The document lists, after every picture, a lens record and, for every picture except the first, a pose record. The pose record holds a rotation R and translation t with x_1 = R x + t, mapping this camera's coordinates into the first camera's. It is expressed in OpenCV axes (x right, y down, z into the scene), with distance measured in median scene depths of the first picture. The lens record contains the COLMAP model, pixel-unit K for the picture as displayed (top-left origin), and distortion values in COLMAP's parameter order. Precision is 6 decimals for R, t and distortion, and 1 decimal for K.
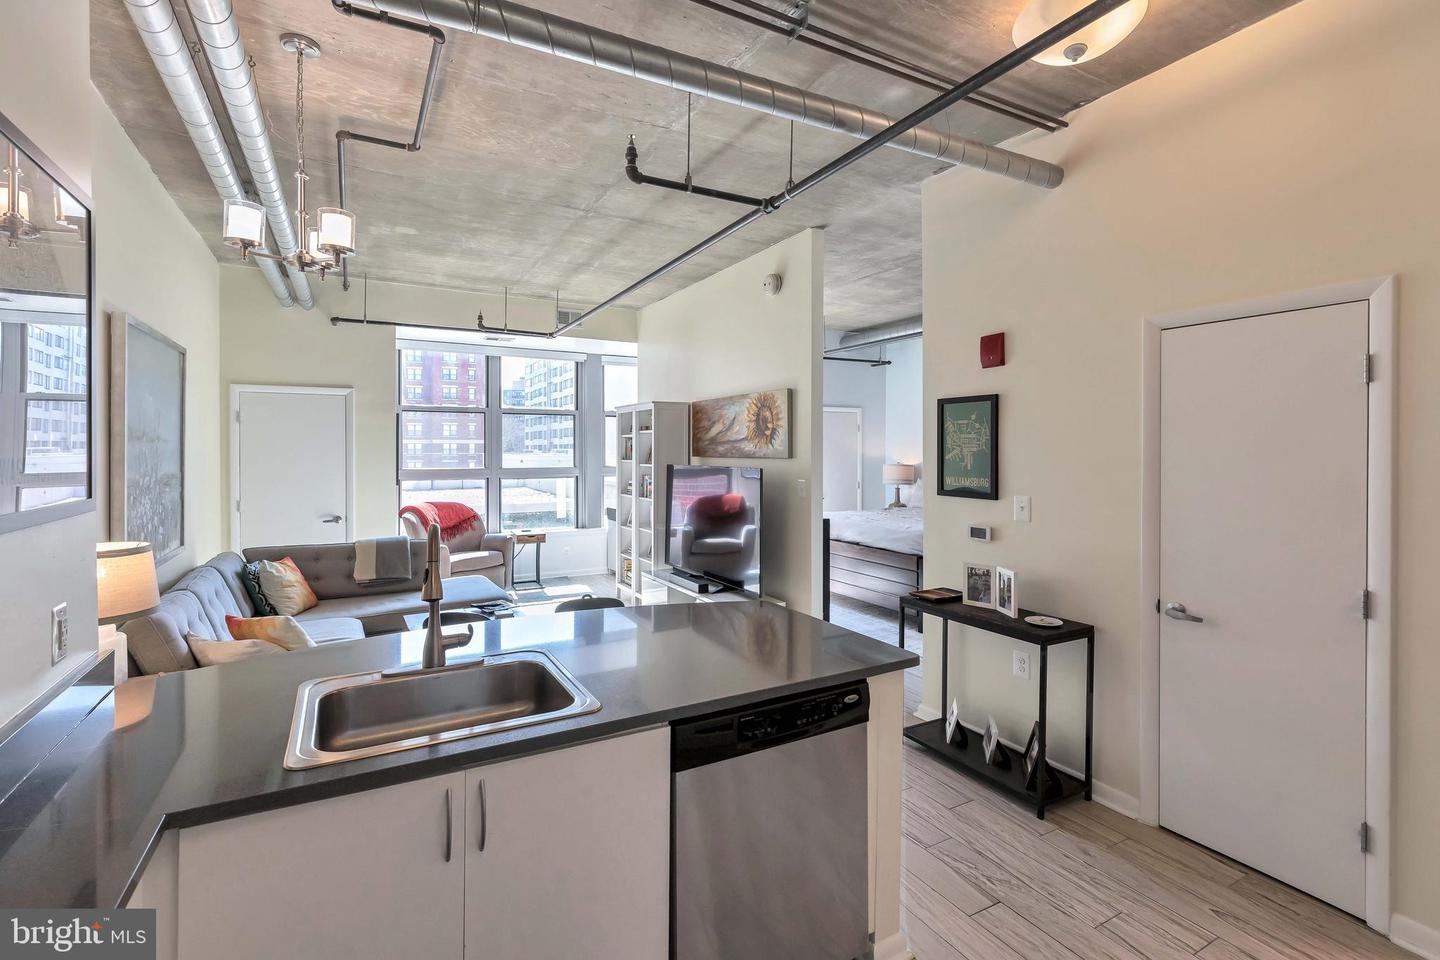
lens RADIAL K [[694.6, 0, 745.7], [0, 694.6, 462.9], [0, 0, 1]] dist [-0.002674, -0.000381]
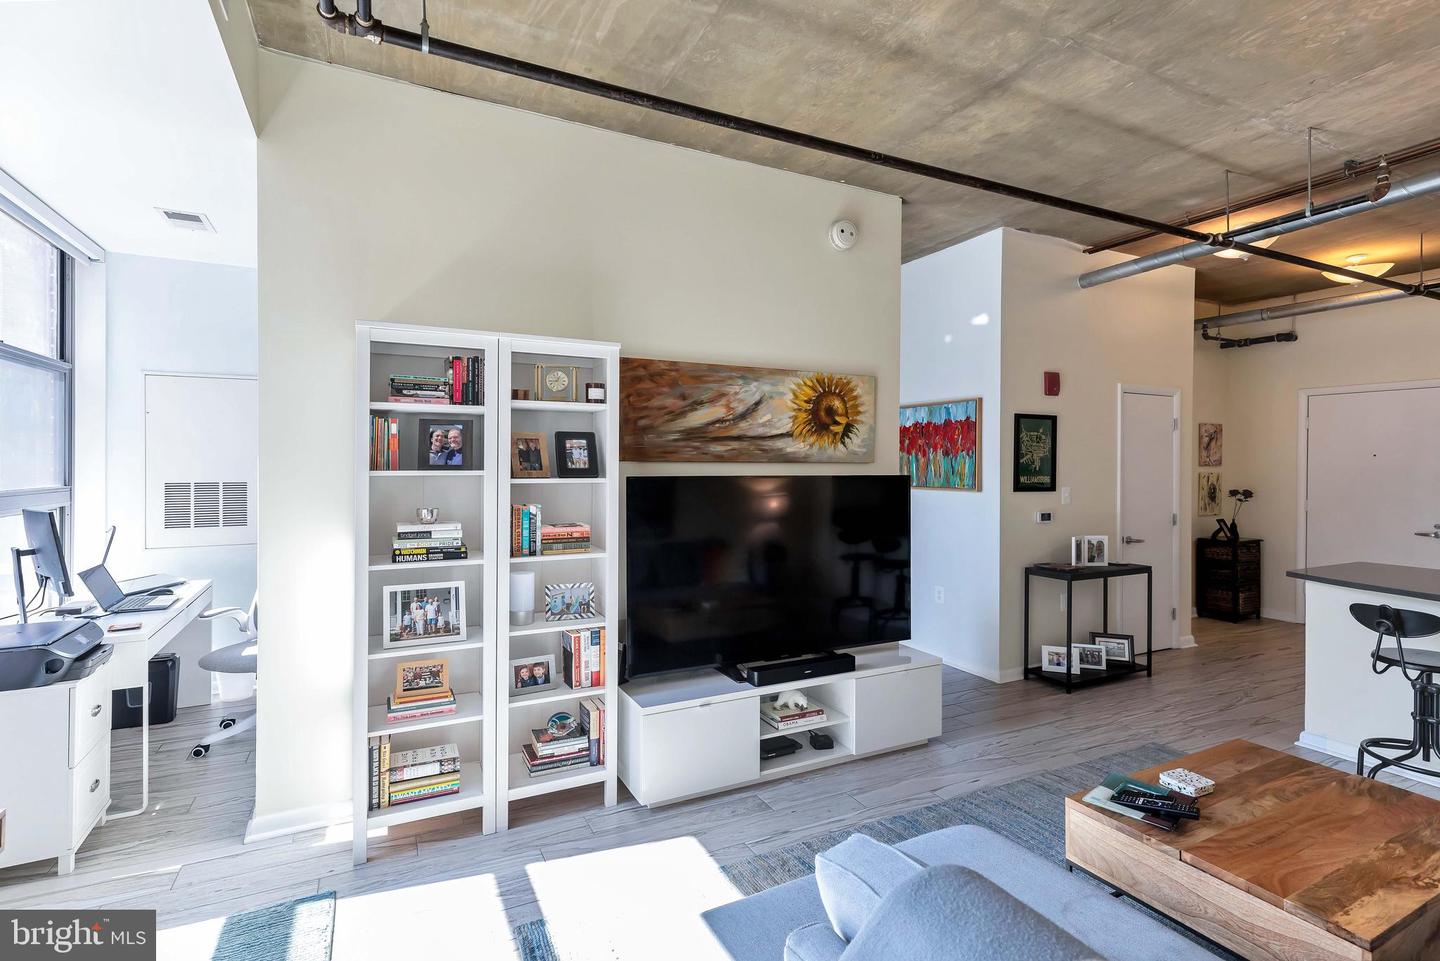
lens RADIAL K [[664.6, 0, 719.4], [0, 664.6, 469.4], [0, 0, 1]] dist [0.018621, -0.001834]
pose [[0.060987, -0.000358, 0.998138, -0.693865], [0.017613, 0.999845, -0.000717, -0.000968], [-0.997983, 0.017624, 0.060984, 1.078368]]
